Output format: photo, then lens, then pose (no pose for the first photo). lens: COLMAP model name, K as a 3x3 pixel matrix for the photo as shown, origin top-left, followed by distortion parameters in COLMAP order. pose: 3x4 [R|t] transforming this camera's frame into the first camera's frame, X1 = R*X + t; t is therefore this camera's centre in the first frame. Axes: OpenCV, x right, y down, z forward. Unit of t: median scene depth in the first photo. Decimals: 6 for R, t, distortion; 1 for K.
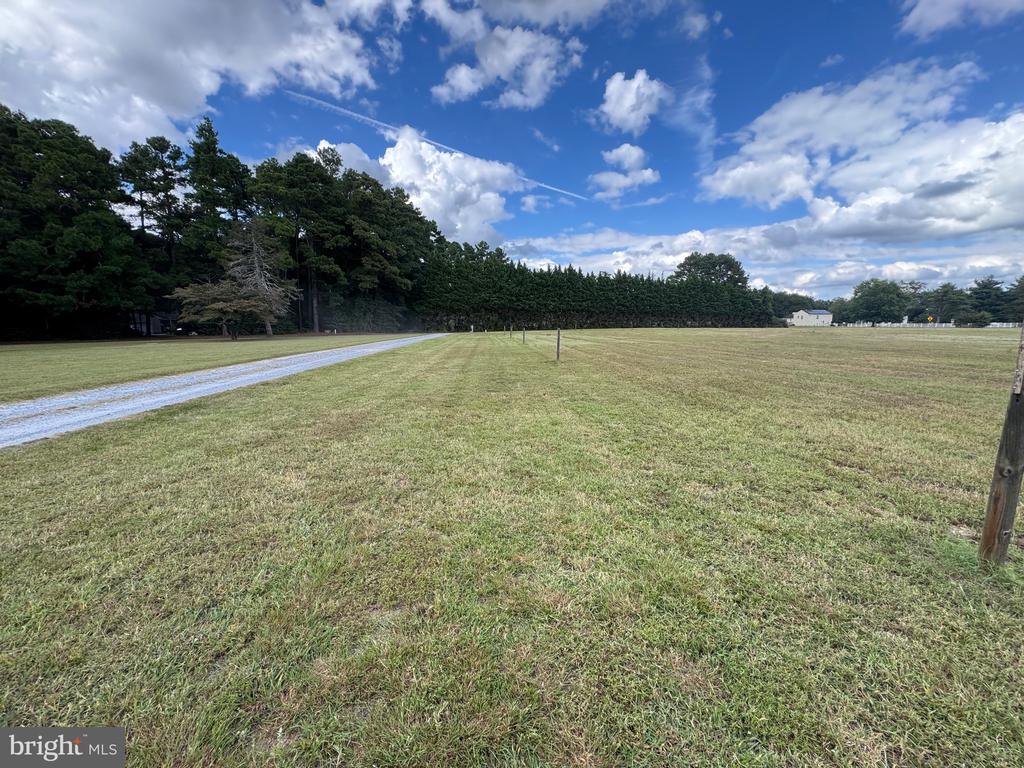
lens RADIAL K [[410.6, 0, 511.9], [0, 410.6, 383.9], [0, 0, 1]] dist [-0.001661, 0.000377]
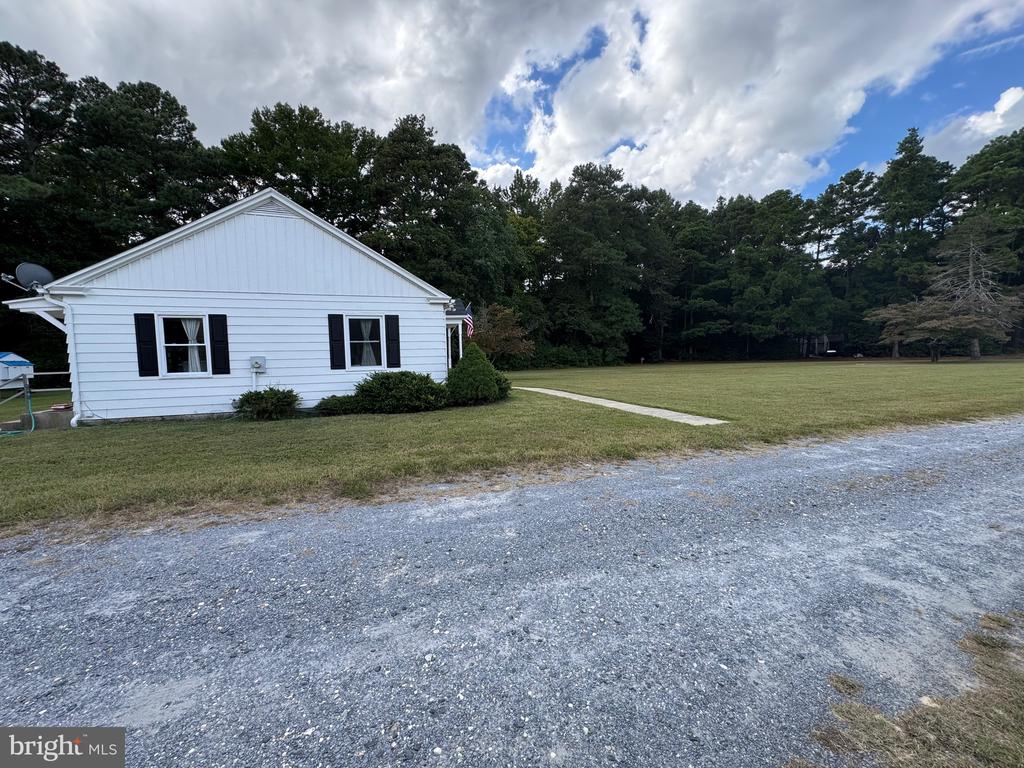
lens RADIAL K [[410.6, 0, 514.3], [0, 410.6, 382.1], [0, 0, 1]] dist [-0.001661, 0.000377]
pose [[0.312237, 0.057854, -0.948241, -0.098112], [-0.113643, 0.993251, 0.023180, 0.014880], [0.943183, 0.100524, 0.316704, -0.107171]]
